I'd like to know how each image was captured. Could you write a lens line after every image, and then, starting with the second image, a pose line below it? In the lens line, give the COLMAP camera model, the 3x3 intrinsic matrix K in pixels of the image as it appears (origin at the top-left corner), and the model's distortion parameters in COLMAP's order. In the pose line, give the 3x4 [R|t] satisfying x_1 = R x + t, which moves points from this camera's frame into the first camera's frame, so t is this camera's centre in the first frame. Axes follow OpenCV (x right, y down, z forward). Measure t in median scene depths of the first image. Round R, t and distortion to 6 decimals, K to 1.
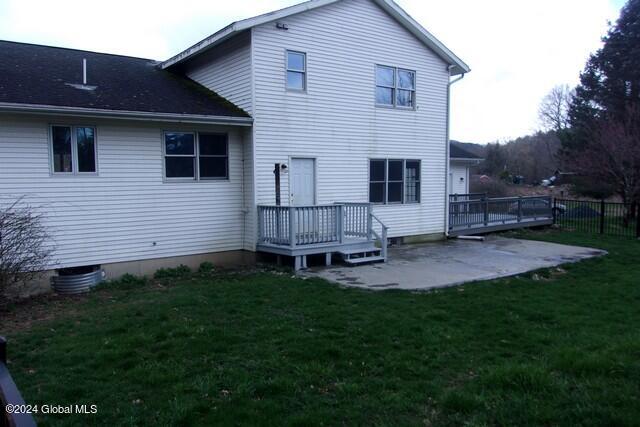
lens RADIAL K [[498.0, 0, 321.0], [0, 498.0, 214.5], [0, 0, 1]] dist [-0.020306, 0.025919]
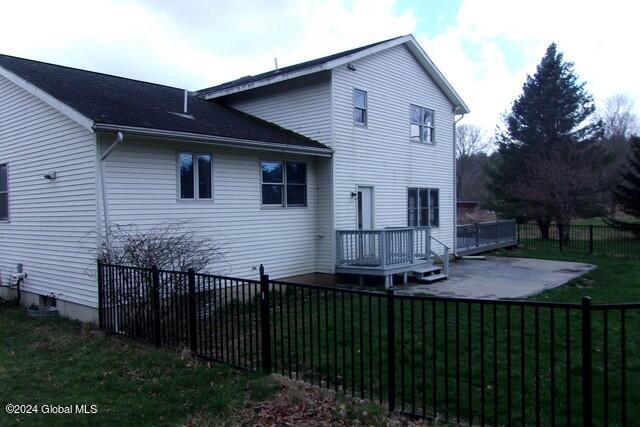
lens RADIAL K [[498.0, 0, 316.0], [0, 498.0, 215.9], [0, 0, 1]] dist [-0.020306, 0.025919]
pose [[0.975343, -0.007579, 0.220566, -0.404297], [0.020061, 0.998317, -0.054404, 0.008216], [-0.219783, 0.057487, 0.973854, -0.037849]]
